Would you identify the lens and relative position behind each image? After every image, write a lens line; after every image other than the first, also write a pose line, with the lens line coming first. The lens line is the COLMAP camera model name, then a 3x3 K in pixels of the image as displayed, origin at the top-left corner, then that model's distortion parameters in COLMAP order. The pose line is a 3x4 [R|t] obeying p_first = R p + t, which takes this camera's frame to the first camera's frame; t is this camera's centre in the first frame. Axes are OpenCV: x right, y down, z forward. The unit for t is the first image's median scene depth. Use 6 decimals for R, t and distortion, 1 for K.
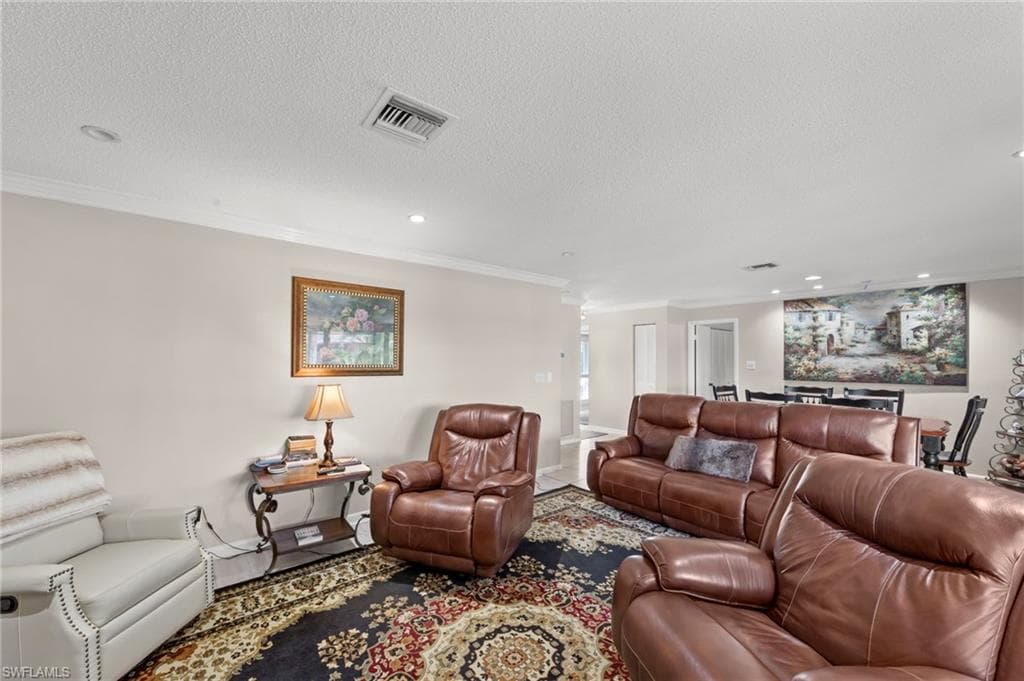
lens RADIAL K [[404.7, 0, 492.9], [0, 404.7, 365.3], [0, 0, 1]] dist [-0.002758, -0.000078]
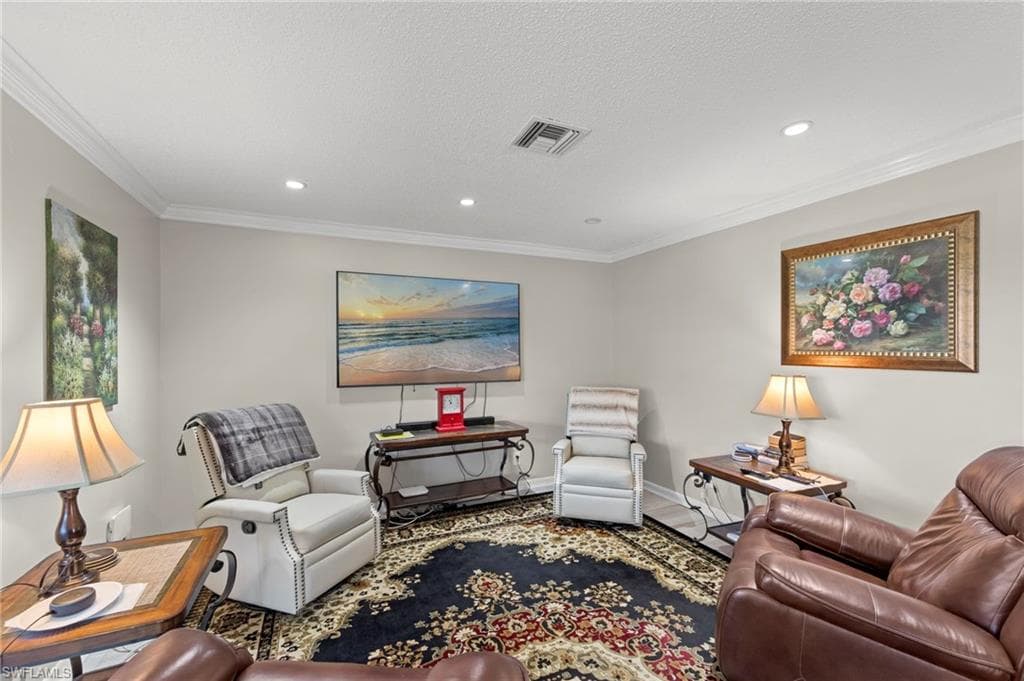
lens RADIAL K [[415.0, 0, 511.0], [0, 415.0, 348.3], [0, 0, 1]] dist [0.001530, 0.000122]
pose [[-0.255974, 0.000766, -0.966683, 0.699830], [-0.001239, 0.999999, 0.001120, -0.009216], [0.966683, 0.001485, -0.255972, 0.847450]]
